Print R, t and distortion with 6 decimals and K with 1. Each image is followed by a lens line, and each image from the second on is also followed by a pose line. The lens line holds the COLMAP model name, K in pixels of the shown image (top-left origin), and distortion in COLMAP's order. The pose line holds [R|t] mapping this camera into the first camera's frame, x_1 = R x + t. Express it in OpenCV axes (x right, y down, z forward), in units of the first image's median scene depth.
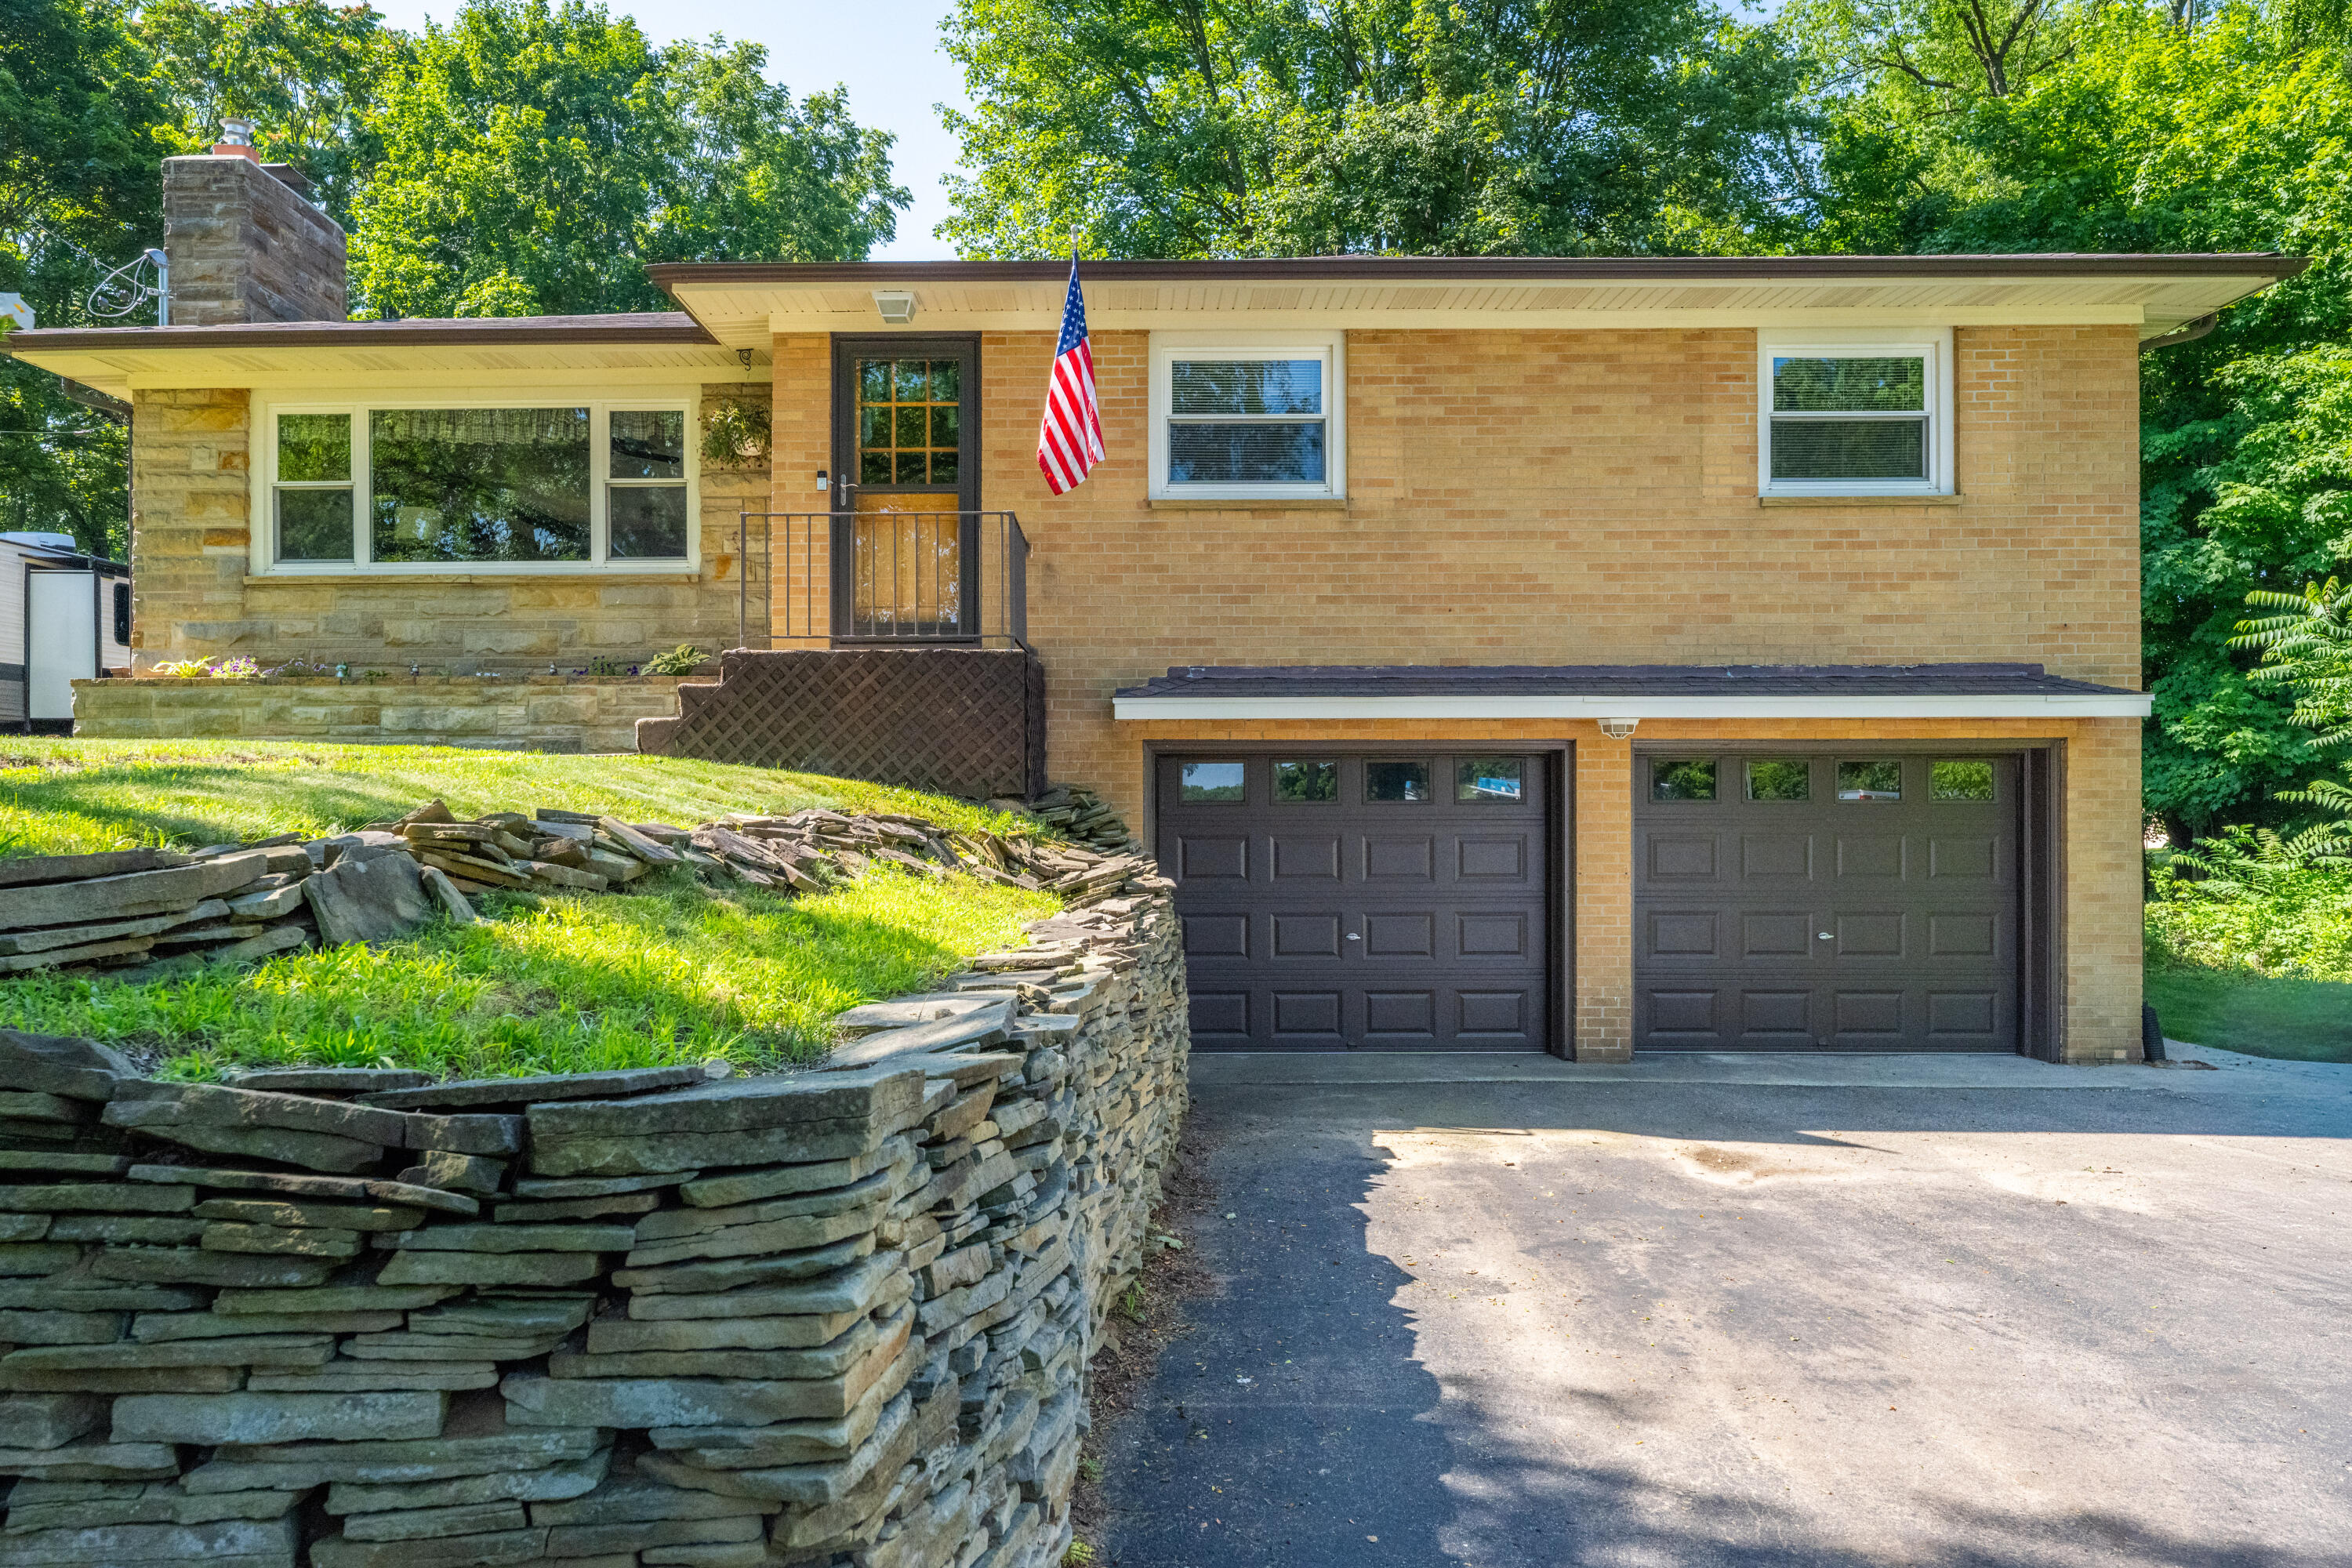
lens RADIAL K [[1405.5, 0, 1170.2], [0, 1405.5, 778.7], [0, 0, 1]] dist [0.005660, -0.009346]
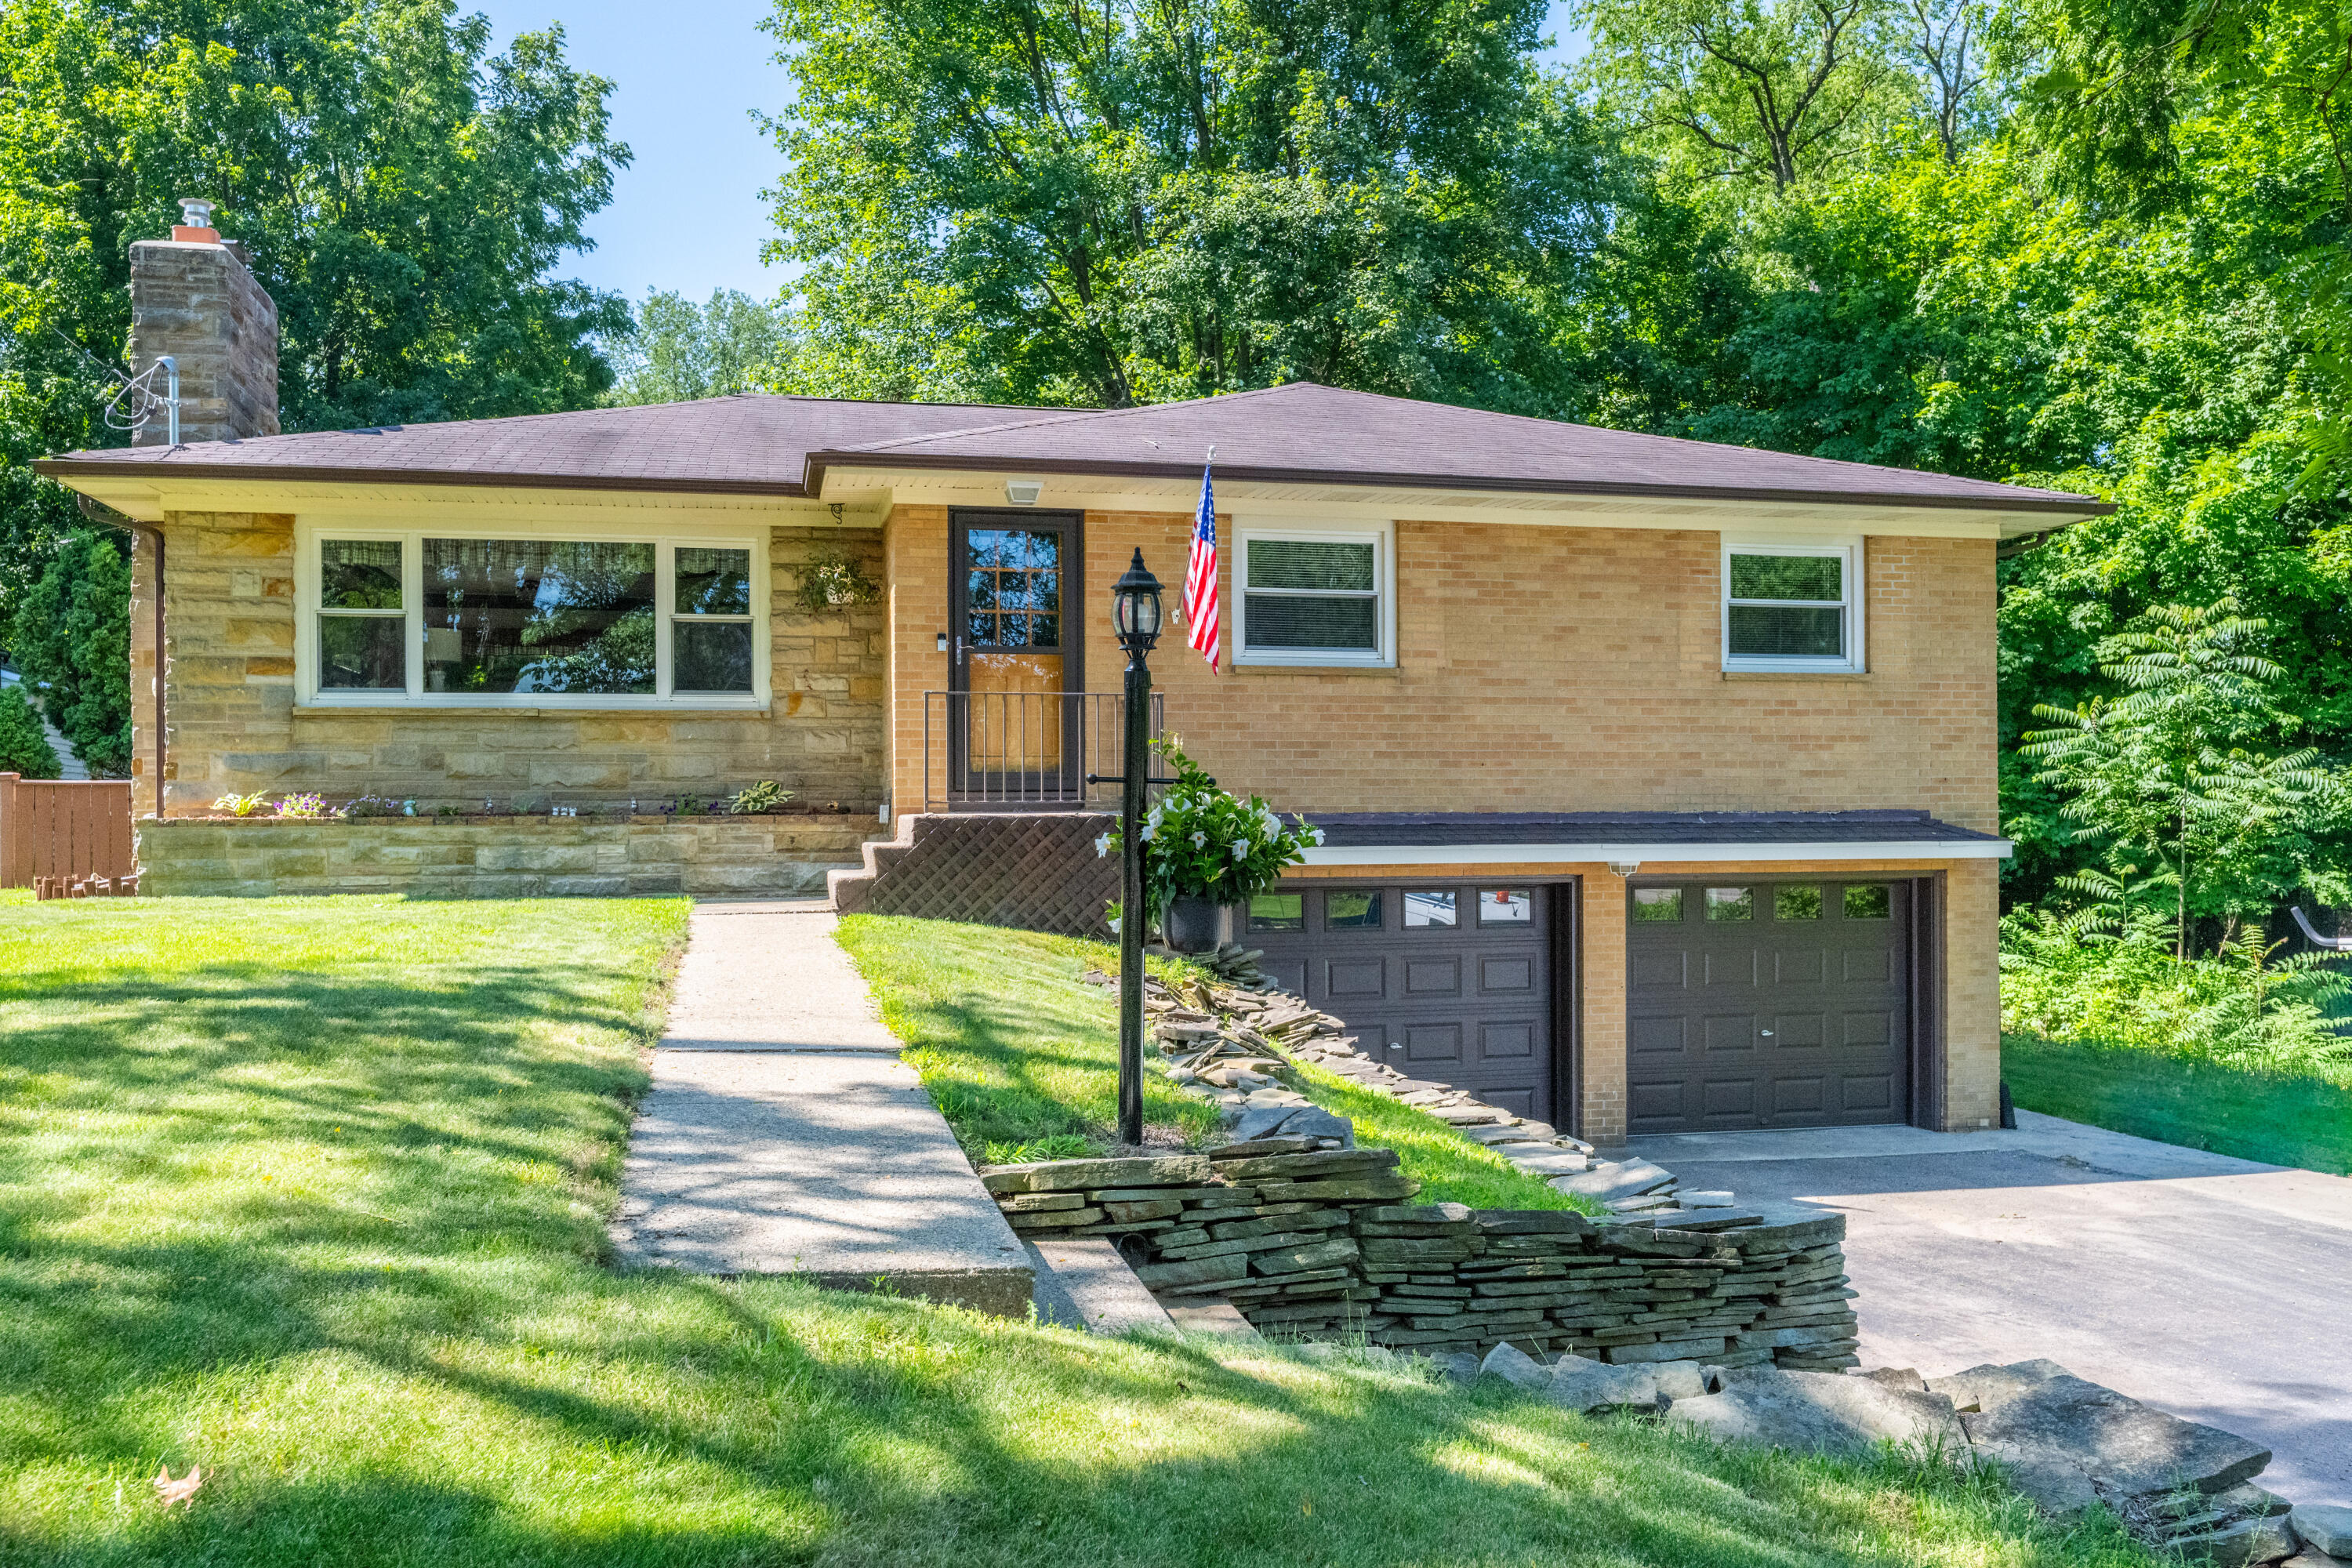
lens RADIAL K [[1663.3, 0, 1175.8], [0, 1663.3, 791.1], [0, 0, 1]] dist [-0.001107, -0.001319]
pose [[0.976571, 0.002152, 0.215185, -0.327363], [-0.001347, 0.999992, -0.003887, -0.087006], [-0.215192, 0.003507, 0.976566, -0.275796]]
